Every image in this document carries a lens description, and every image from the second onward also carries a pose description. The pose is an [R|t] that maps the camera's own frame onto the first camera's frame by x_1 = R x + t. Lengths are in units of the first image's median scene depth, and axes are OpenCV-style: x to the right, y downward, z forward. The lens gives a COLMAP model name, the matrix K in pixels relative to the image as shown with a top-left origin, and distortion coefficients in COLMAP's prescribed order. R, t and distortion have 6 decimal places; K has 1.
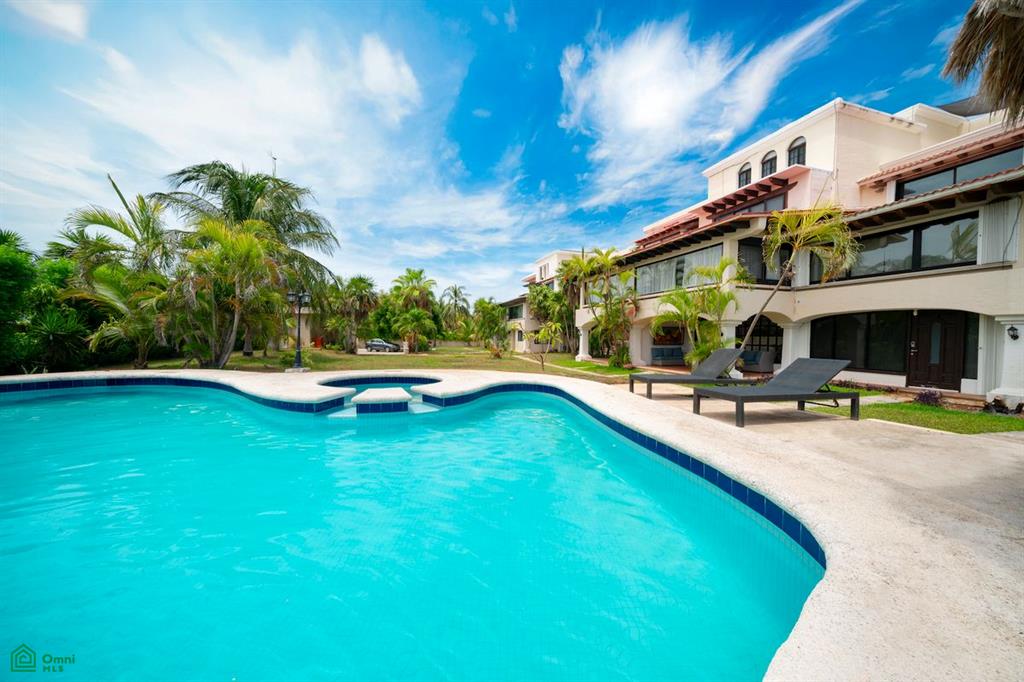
lens RADIAL K [[351.6, 0, 512.0], [0, 351.6, 341.0], [0, 0, 1]] dist [-0.000025, 0.000013]
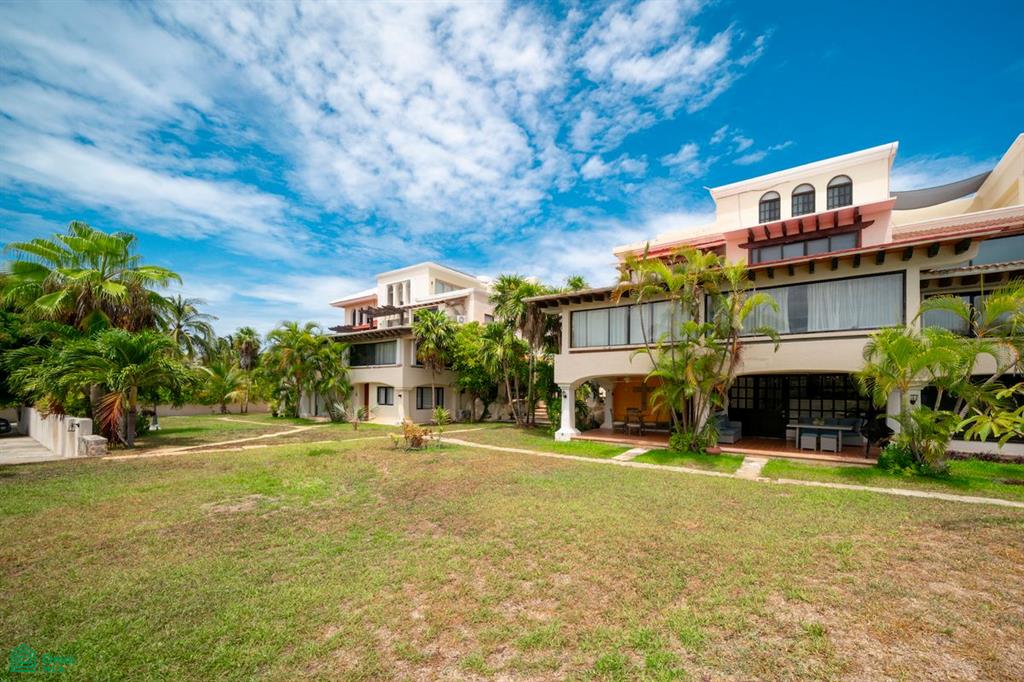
lens RADIAL K [[366.1, 0, 511.3], [0, 366.1, 387.0], [0, 0, 1]] dist [-0.000366, -0.000022]
pose [[0.764620, 0.007641, 0.644436, -0.250276], [0.006100, 0.999799, -0.019092, -0.019659], [-0.644452, 0.018529, 0.764420, 0.510435]]
